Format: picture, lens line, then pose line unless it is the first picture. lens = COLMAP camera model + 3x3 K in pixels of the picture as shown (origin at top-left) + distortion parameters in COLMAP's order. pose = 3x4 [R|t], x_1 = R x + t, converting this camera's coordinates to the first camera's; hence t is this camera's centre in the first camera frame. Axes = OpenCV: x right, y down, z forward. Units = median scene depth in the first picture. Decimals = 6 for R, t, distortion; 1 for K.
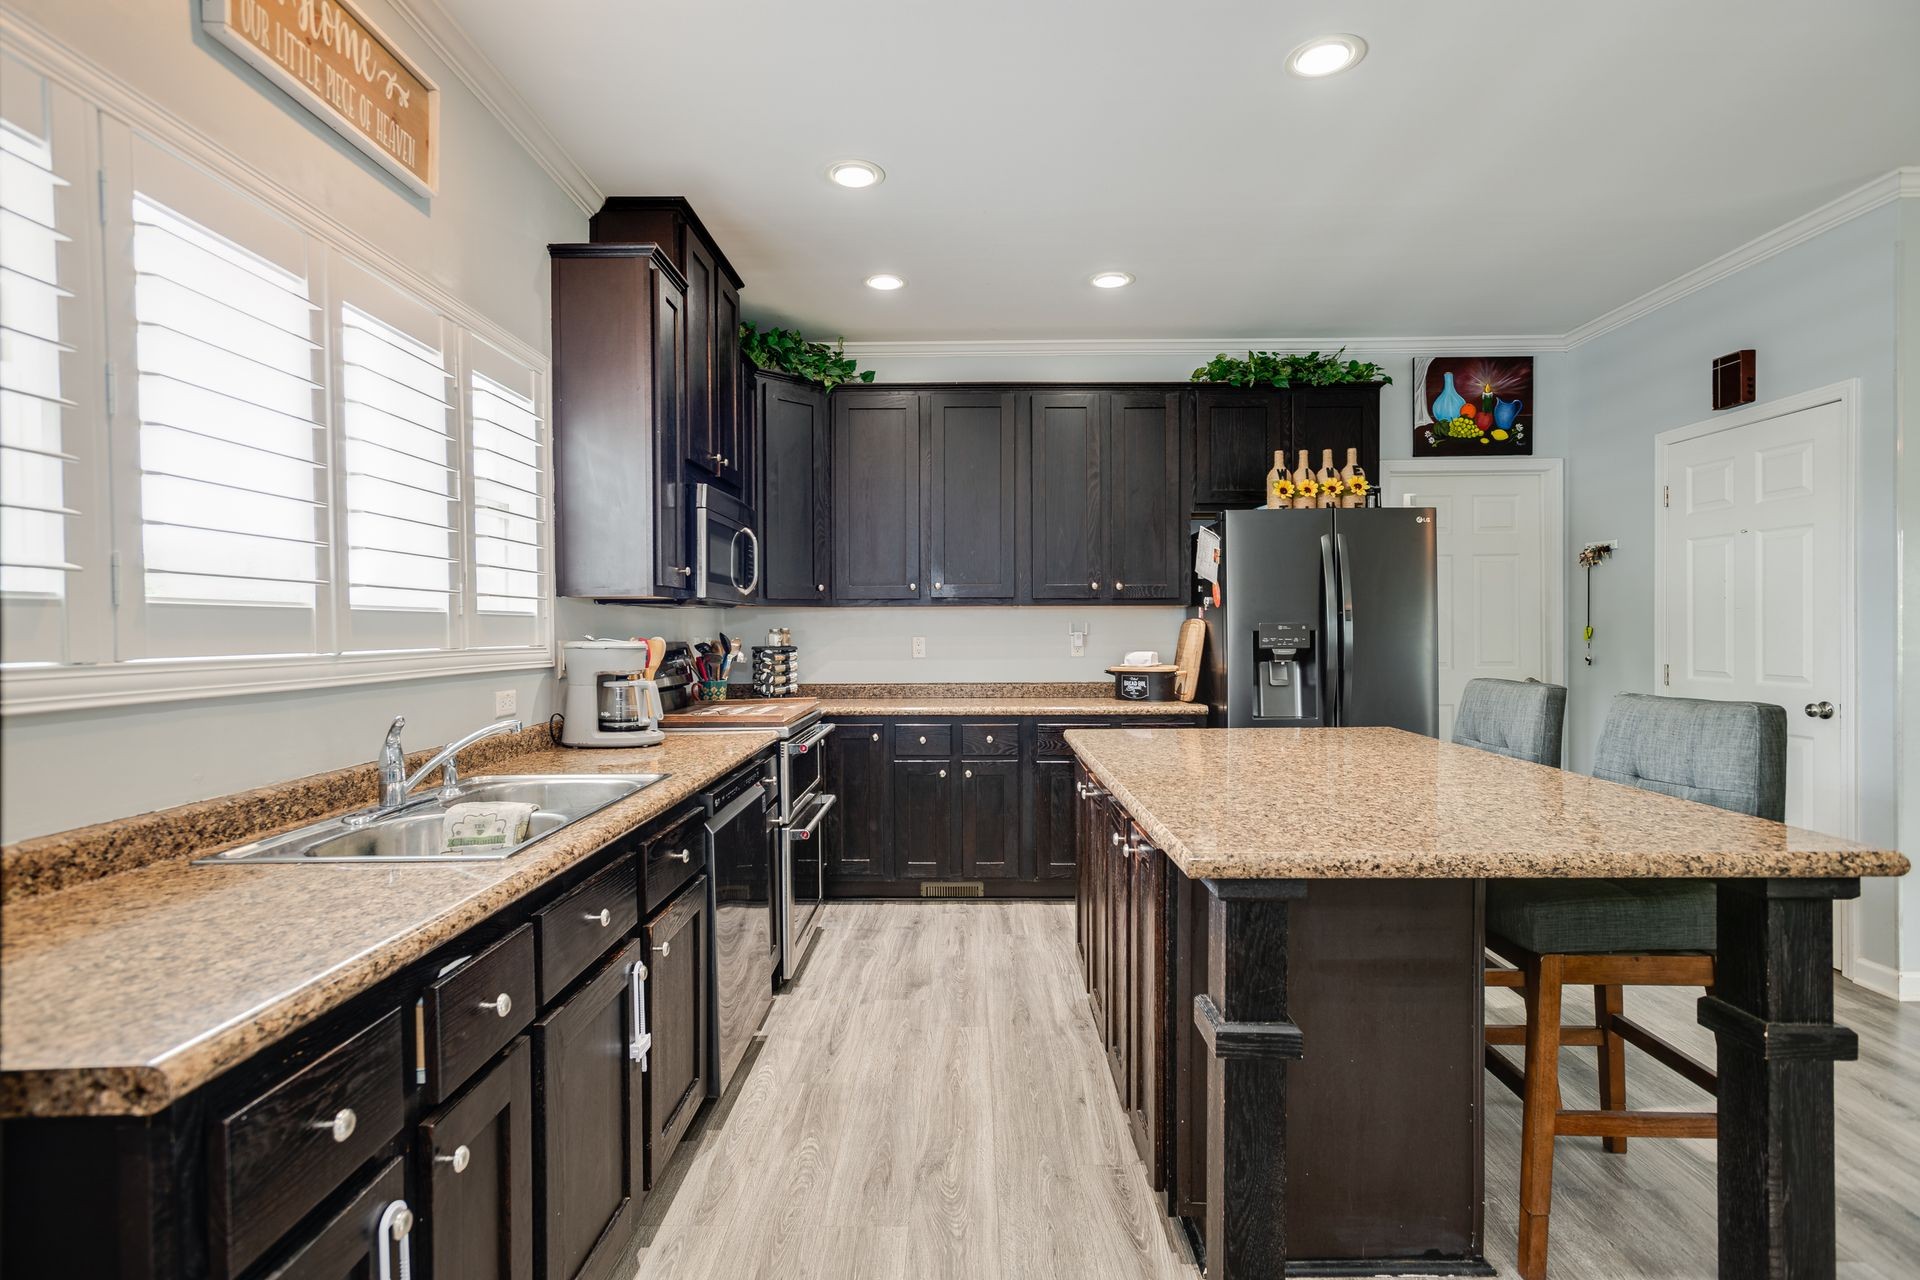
lens RADIAL K [[915.6, 0, 952.5], [0, 915.6, 638.6], [0, 0, 1]] dist [-0.009606, 0.002570]
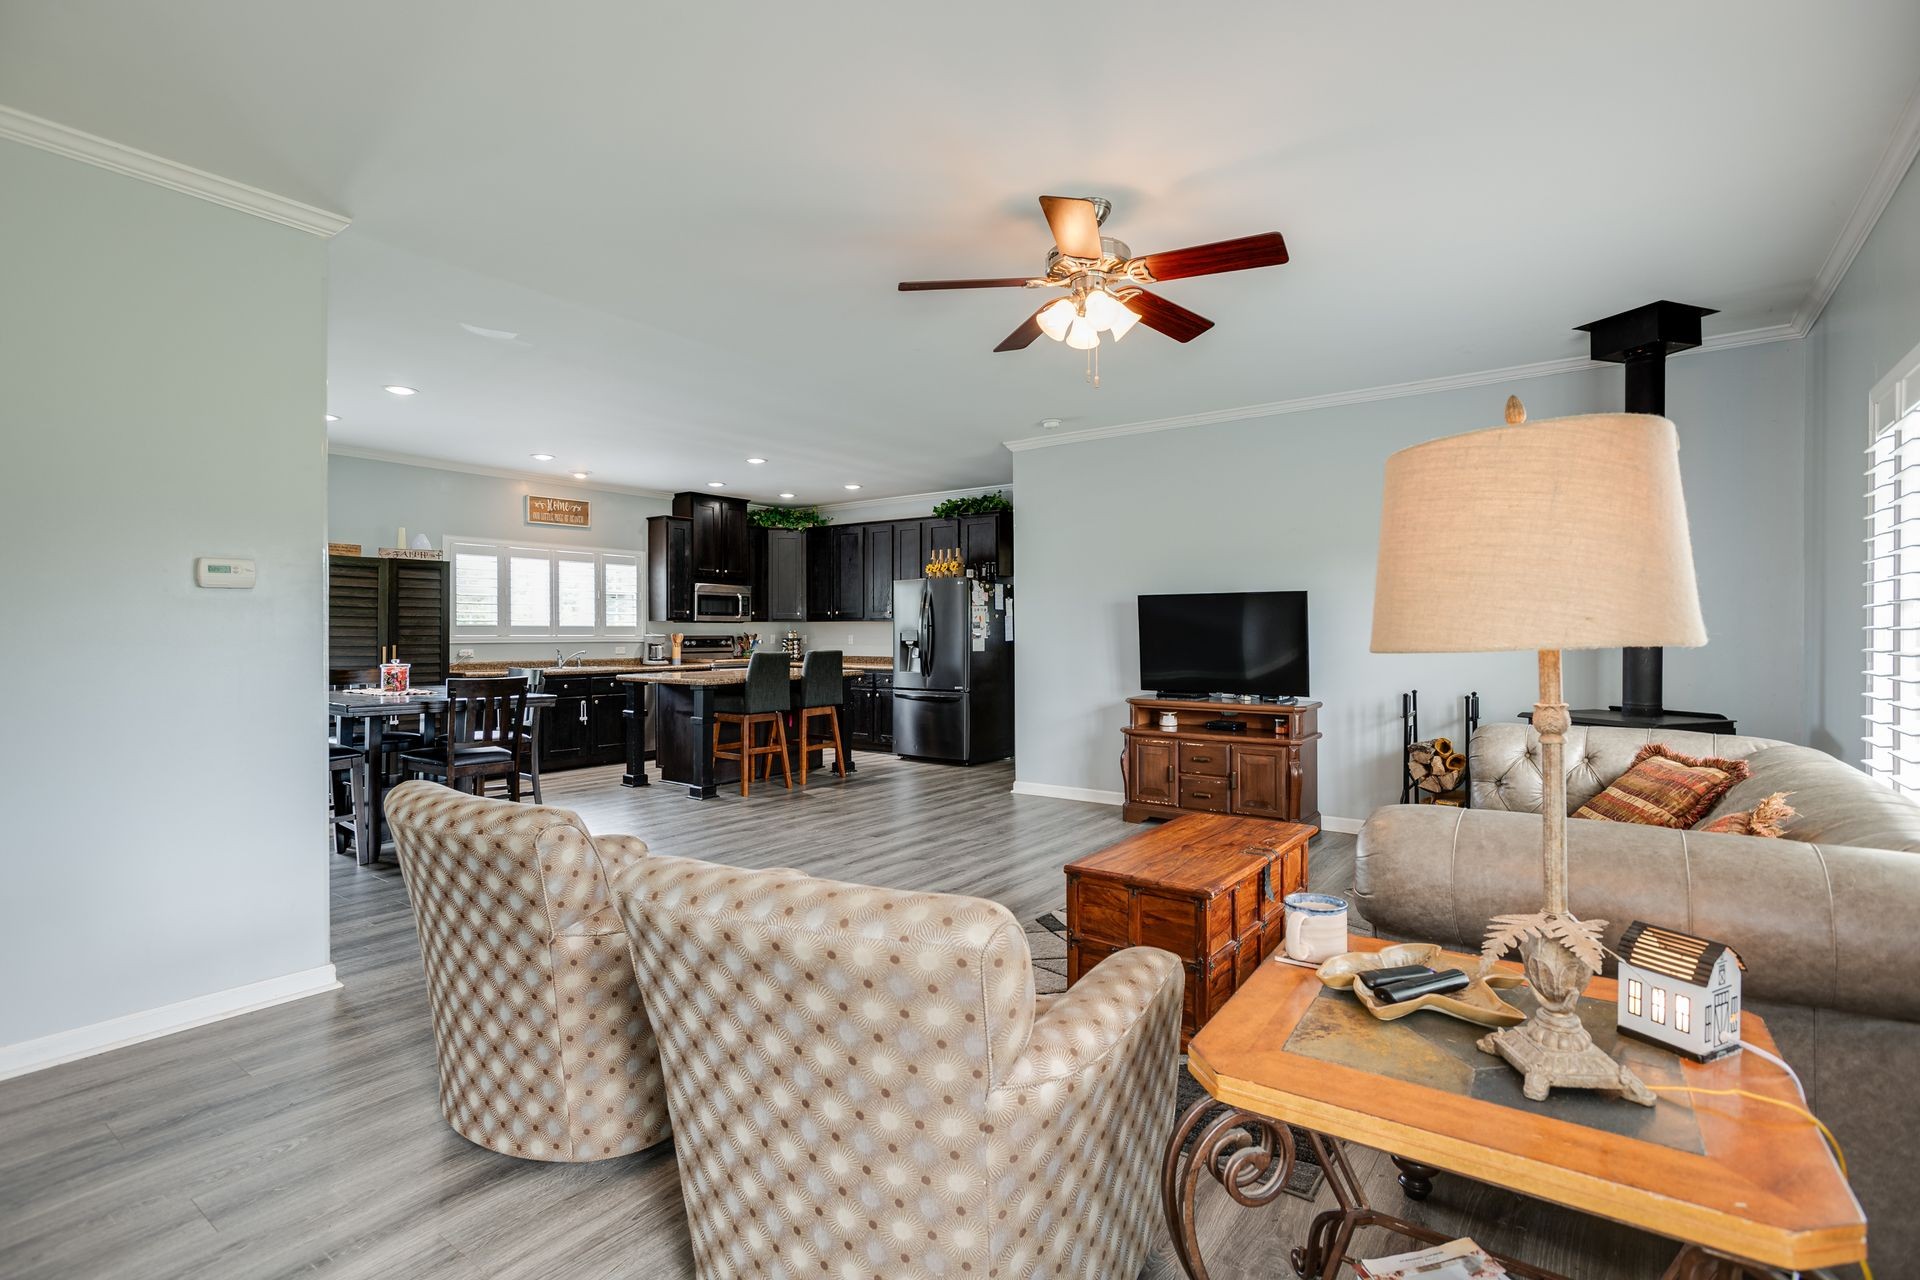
lens RADIAL K [[915.6, 0, 966.4], [0, 915.6, 637.5], [0, 0, 1]] dist [-0.009606, 0.002570]
pose [[0.820273, 0.008847, -0.571903, 2.963534], [-0.010697, 0.999943, 0.000125, 0.001693], [0.571872, 0.006015, 0.820321, -1.313834]]
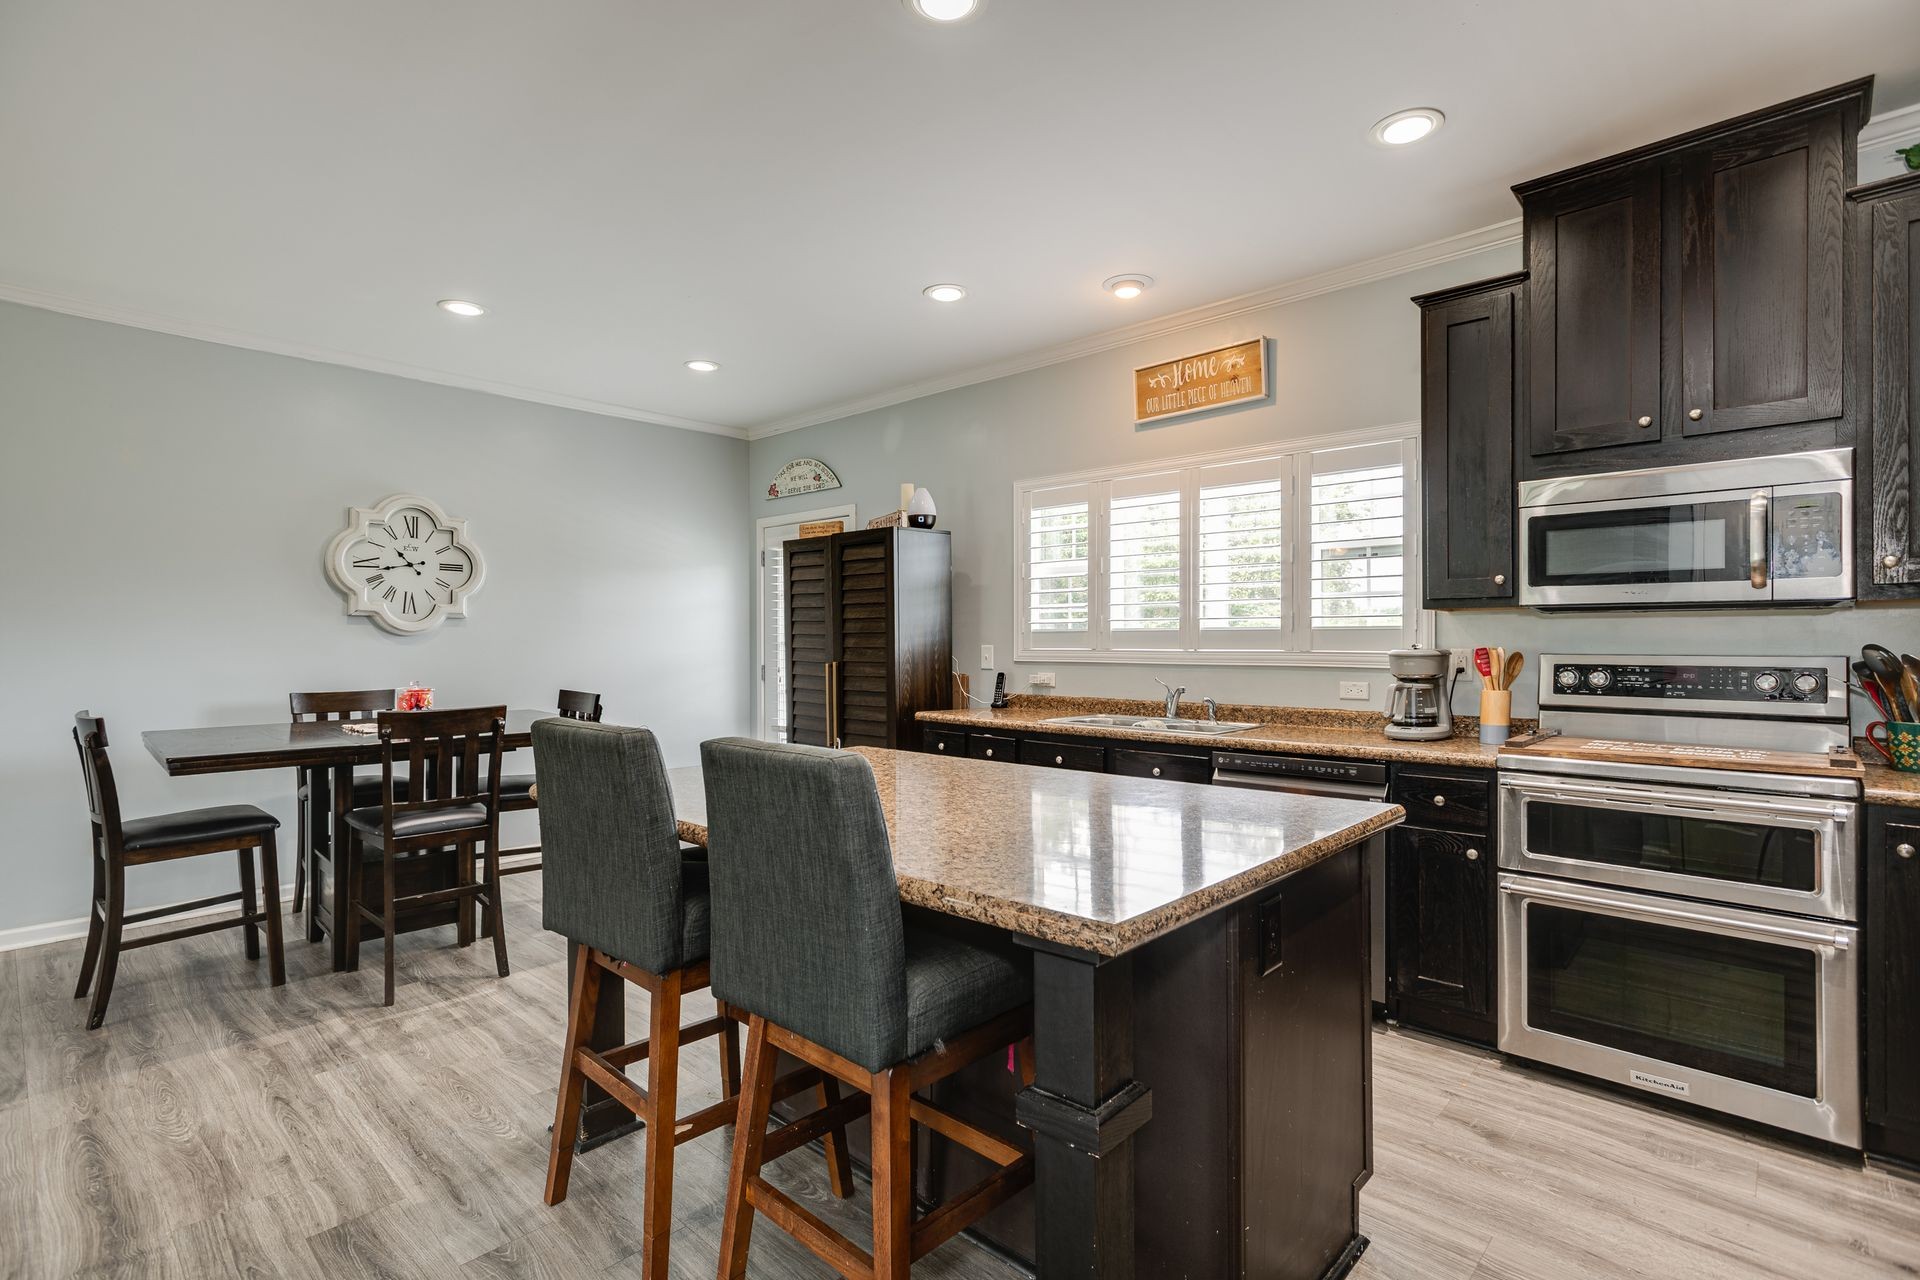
lens RADIAL K [[915.6, 0, 960.2], [0, 915.6, 641.0], [0, 0, 1]] dist [-0.009606, 0.002570]
pose [[-0.670200, 0.003999, -0.742170, 1.057856], [-0.004216, 0.999949, 0.009195, -0.018559], [0.742168, 0.009292, -0.670149, 1.608333]]
